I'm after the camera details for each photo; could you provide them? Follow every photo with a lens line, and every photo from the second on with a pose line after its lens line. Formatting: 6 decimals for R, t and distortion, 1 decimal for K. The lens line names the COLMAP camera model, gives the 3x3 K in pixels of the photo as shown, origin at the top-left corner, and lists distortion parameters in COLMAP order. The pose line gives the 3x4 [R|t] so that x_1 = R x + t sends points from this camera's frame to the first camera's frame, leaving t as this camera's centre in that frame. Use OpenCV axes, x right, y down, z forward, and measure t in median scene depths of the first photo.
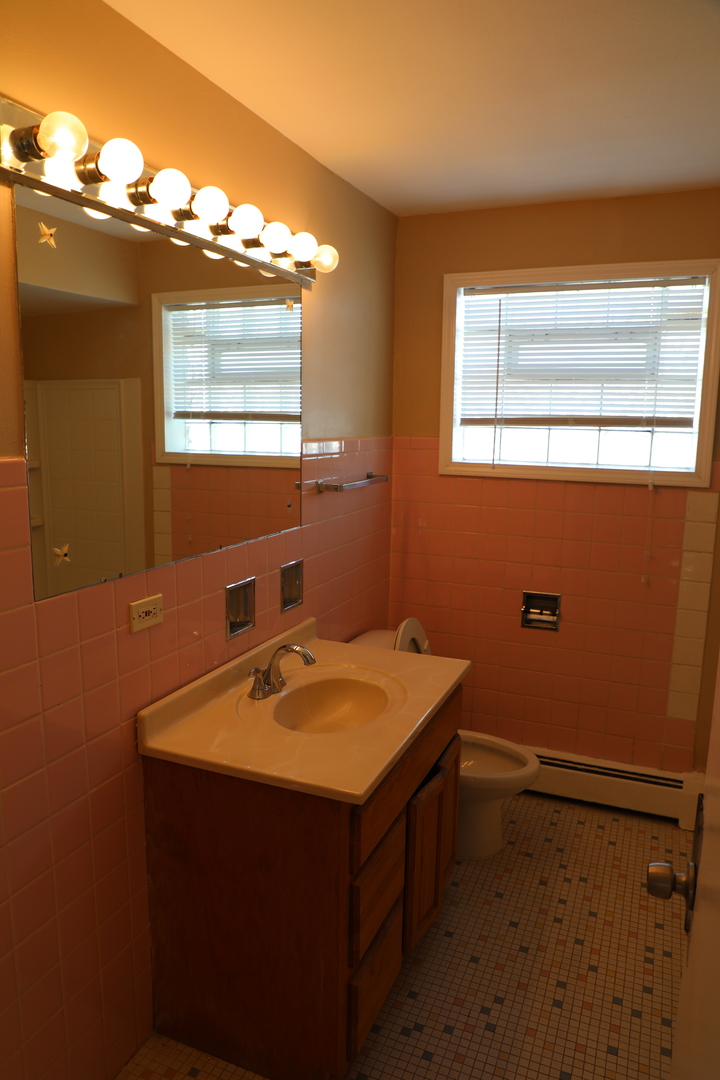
lens RADIAL K [[735.9, 0, 354.4], [0, 735.9, 537.0], [0, 0, 1]] dist [-0.070932, 0.036446]
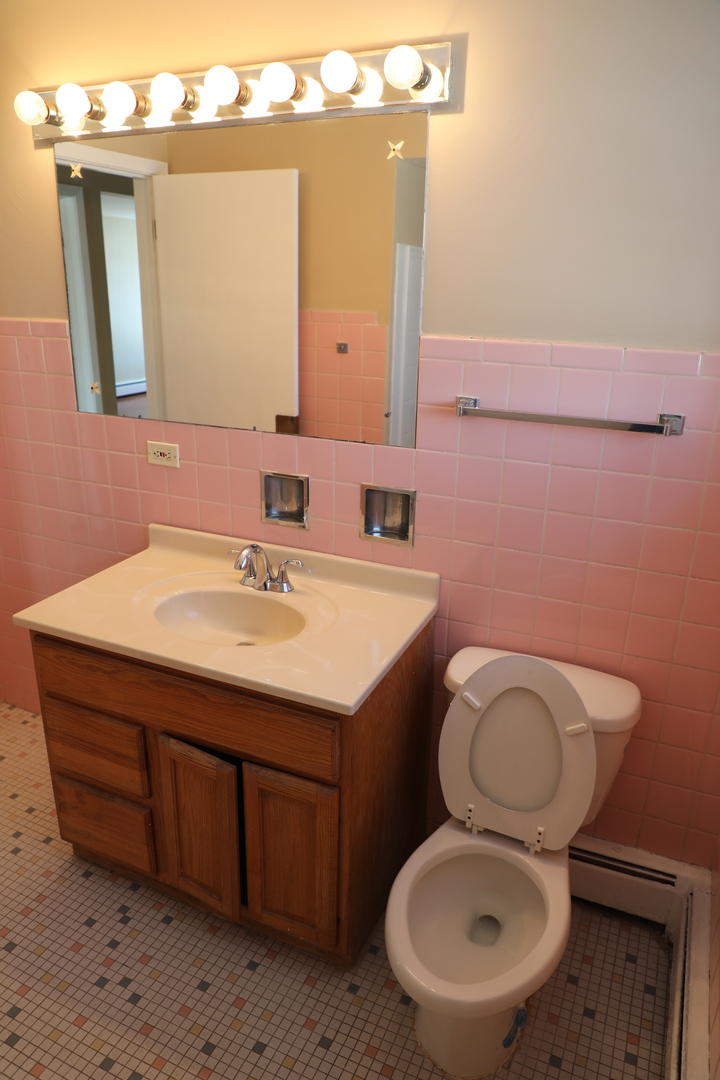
lens RADIAL K [[735.9, 0, 352.2], [0, 735.9, 542.5], [0, 0, 1]] dist [-0.070932, 0.036446]
pose [[-0.021672, 0.318116, -0.947804, 0.598025], [-0.179494, 0.931385, 0.316709, -0.133551], [0.983520, 0.176989, 0.036915, 0.804015]]
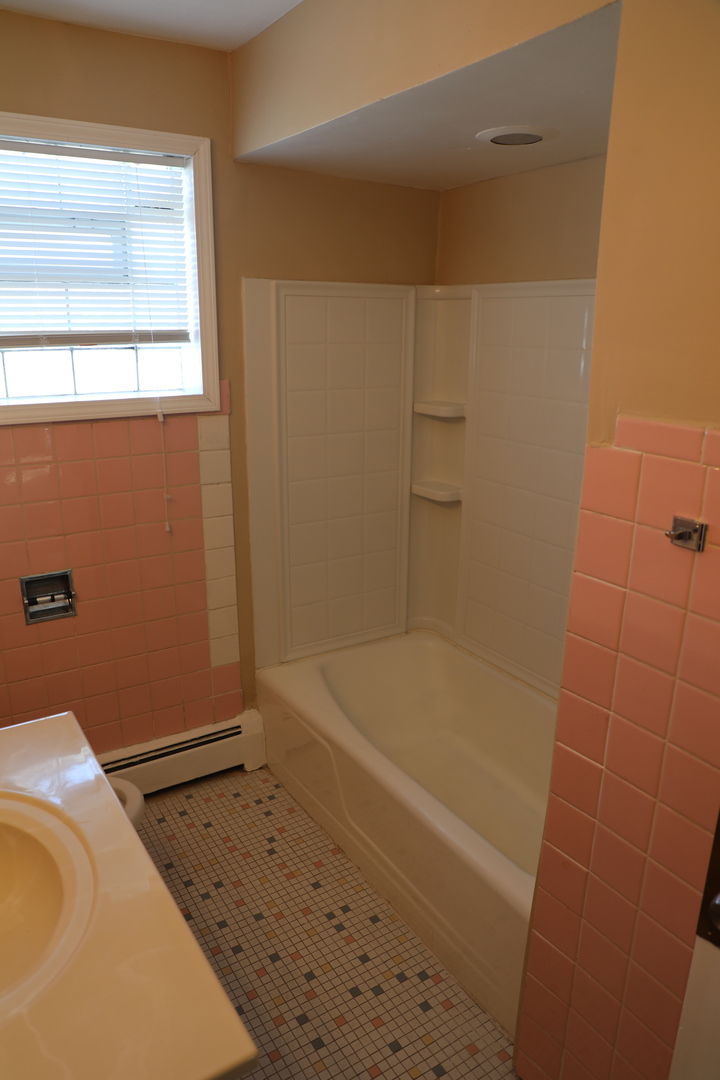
lens RADIAL K [[735.9, 0, 357.9], [0, 735.9, 543.9], [0, 0, 1]] dist [-0.070932, 0.036446]
pose [[0.573021, -0.246517, 0.781586, -0.150368], [0.133988, 0.969035, 0.207407, -0.071742], [-0.808514, -0.014126, 0.588308, 0.328311]]
